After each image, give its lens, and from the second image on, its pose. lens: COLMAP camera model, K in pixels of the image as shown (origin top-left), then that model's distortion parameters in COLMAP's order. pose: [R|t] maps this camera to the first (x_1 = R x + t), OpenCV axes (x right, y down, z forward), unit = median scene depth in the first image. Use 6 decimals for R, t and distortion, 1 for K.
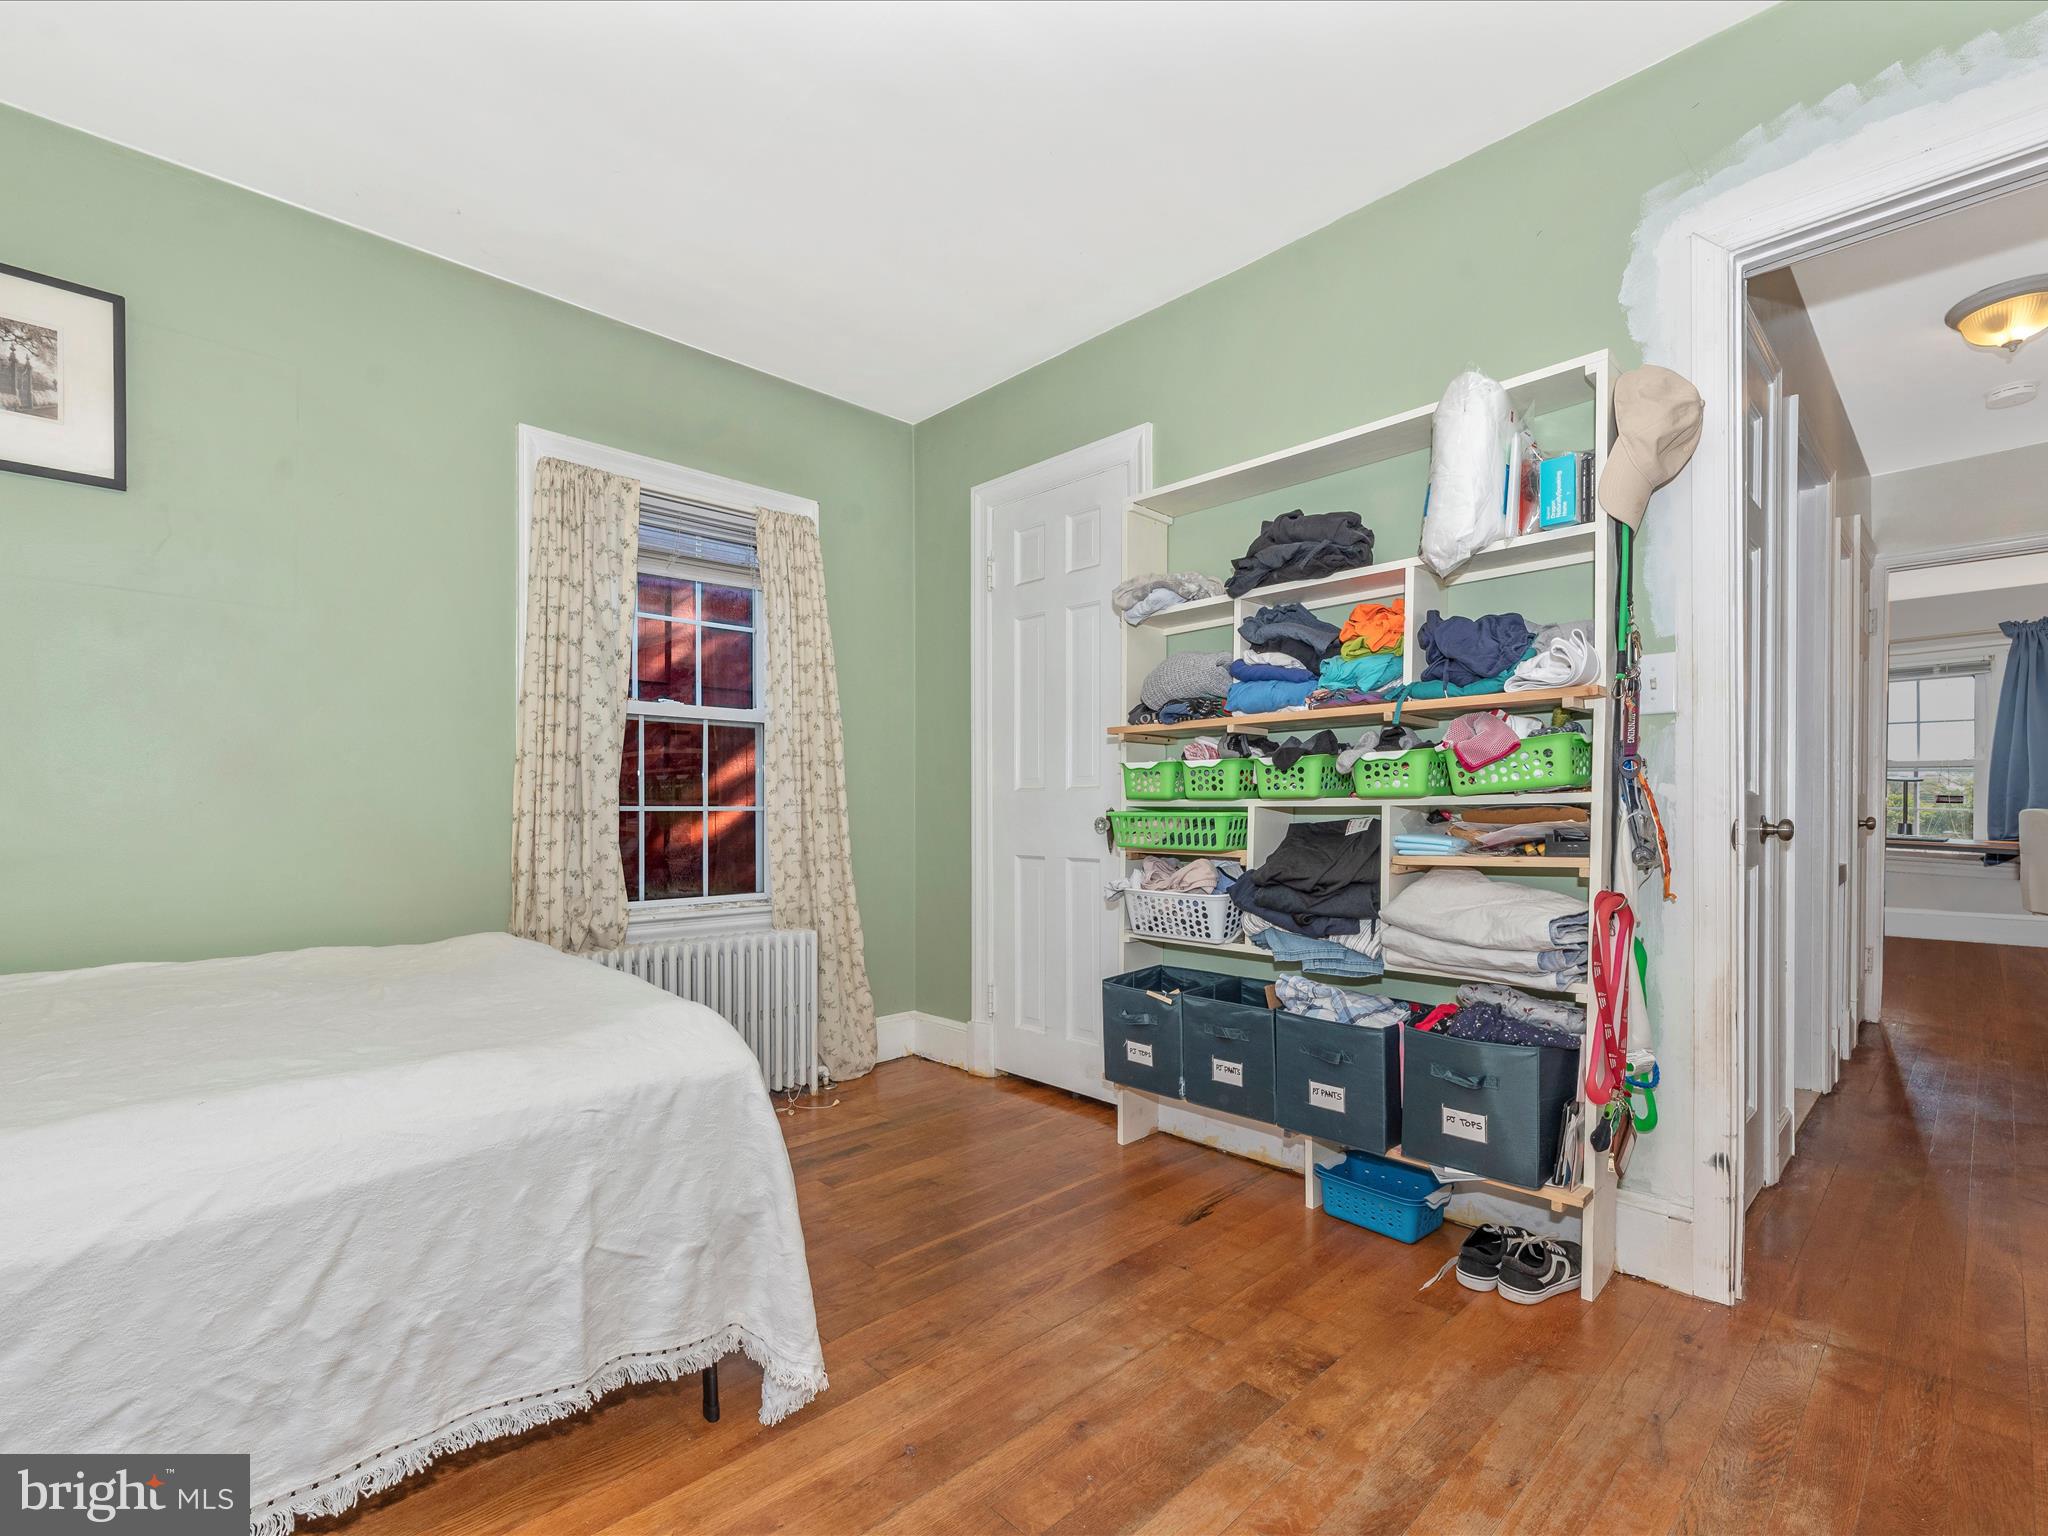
lens RADIAL K [[951.5, 0, 1020.1], [0, 951.5, 791.7], [0, 0, 1]] dist [-0.001929, 0.000823]
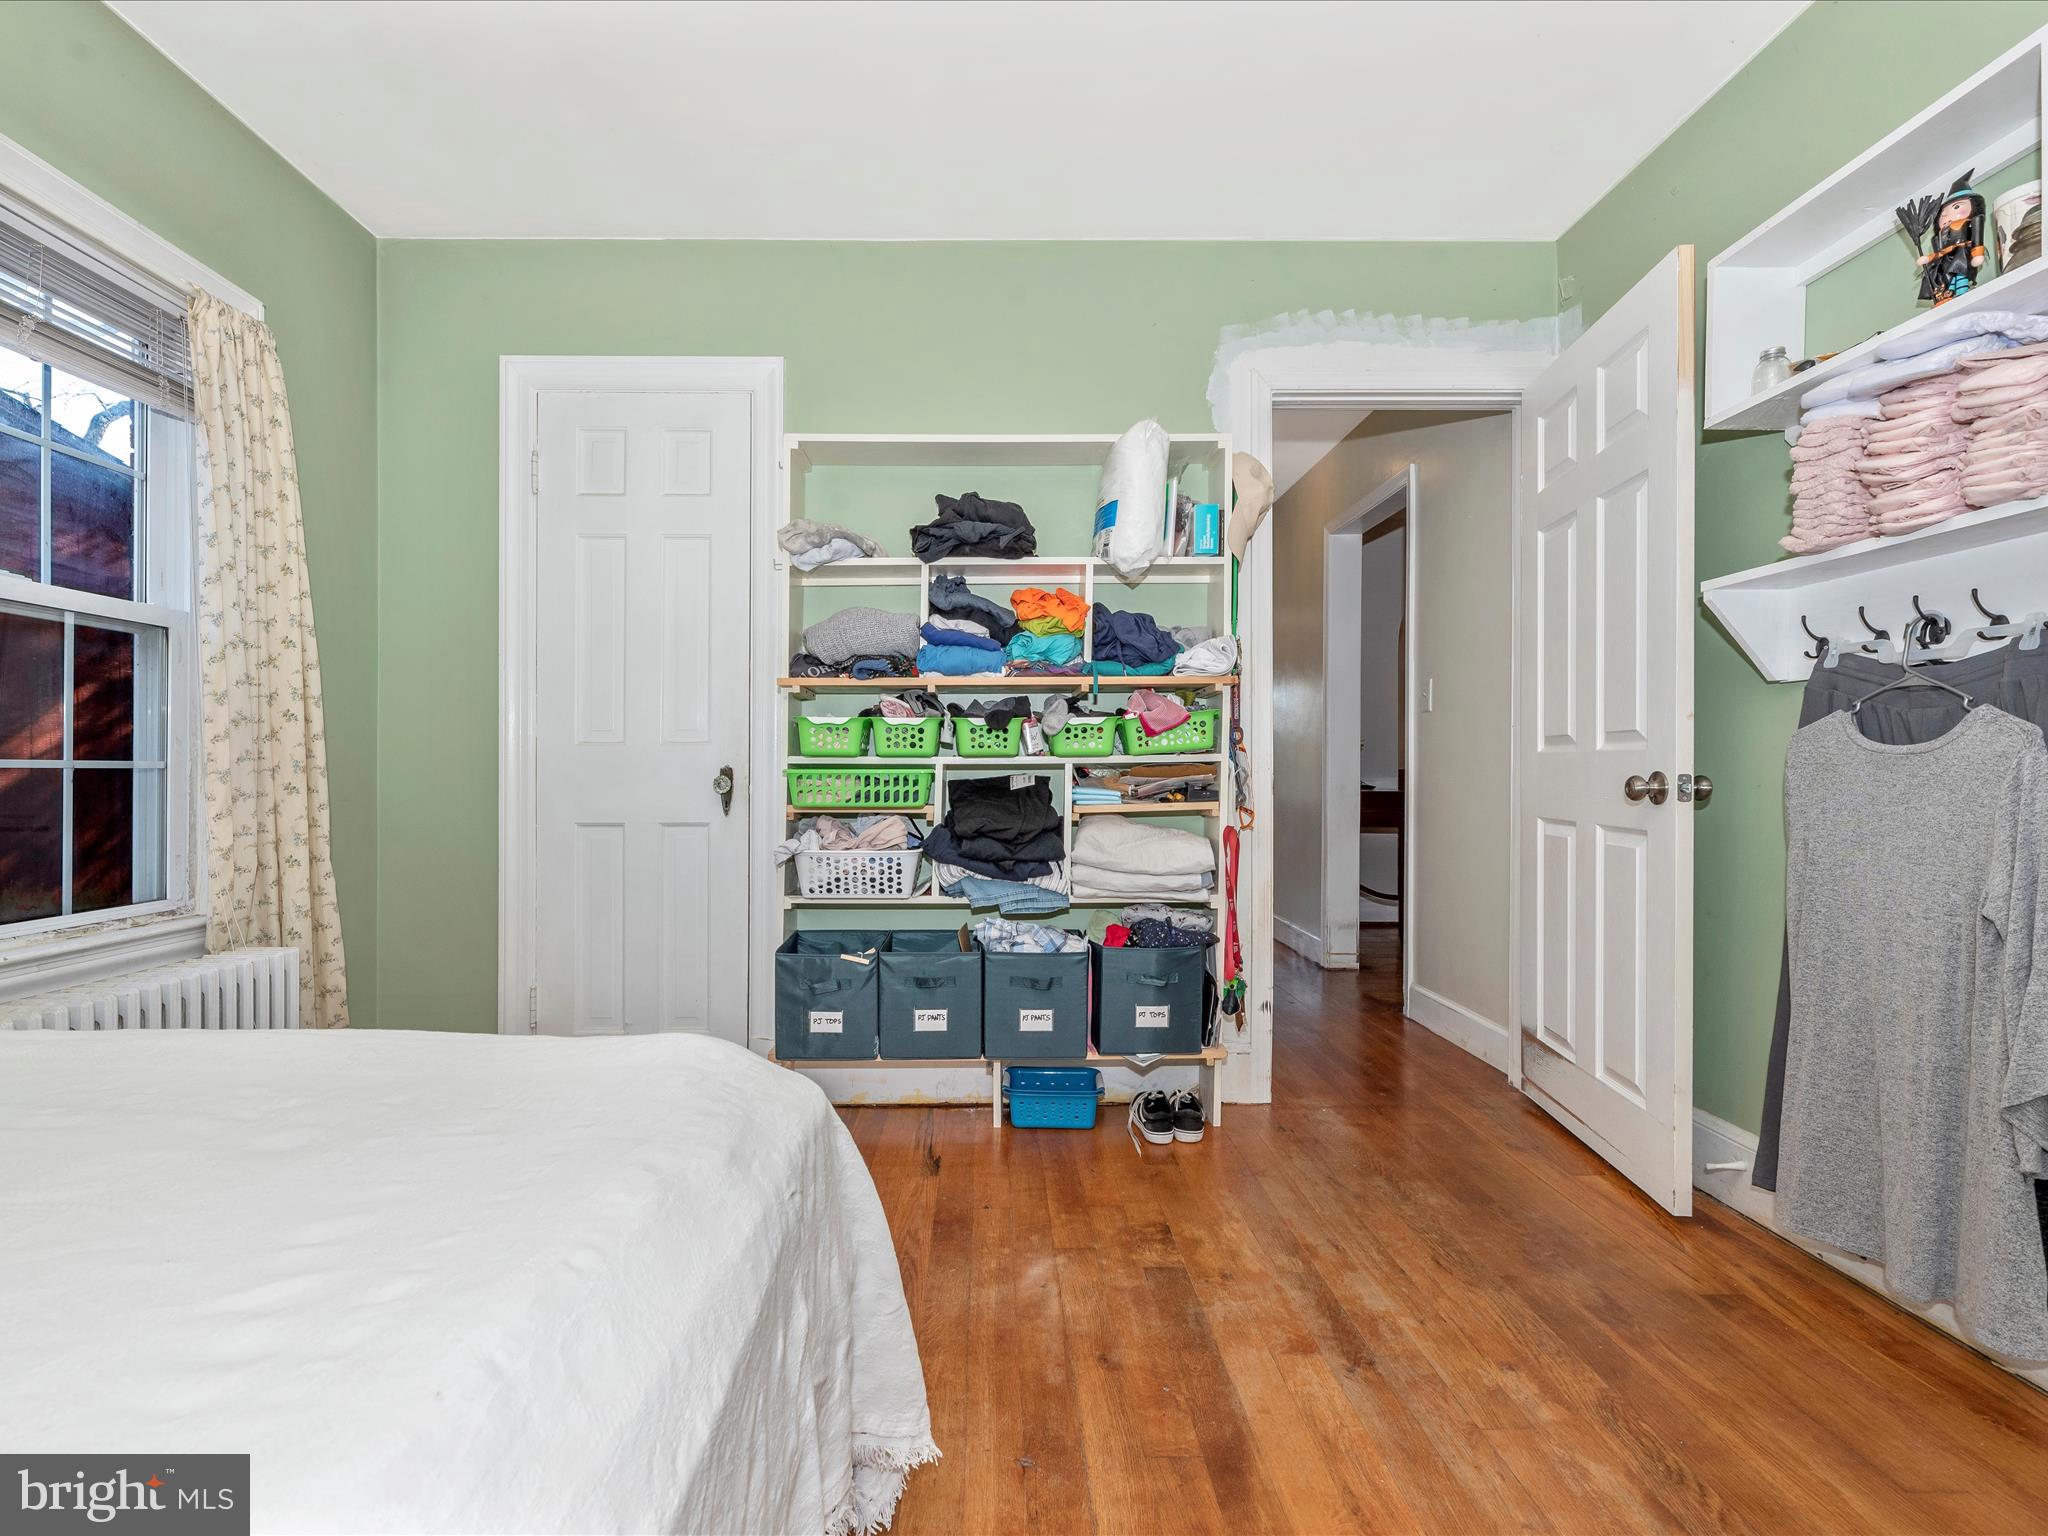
lens RADIAL K [[931.7, 0, 1059.6], [0, 931.7, 750.8], [0, 0, 1]] dist [-0.001062, -0.000259]
pose [[0.675371, 0.013711, 0.737351, -0.452487], [-0.013051, 0.999893, -0.006638, 0.006743], [-0.737363, -0.005140, 0.675478, 0.219735]]
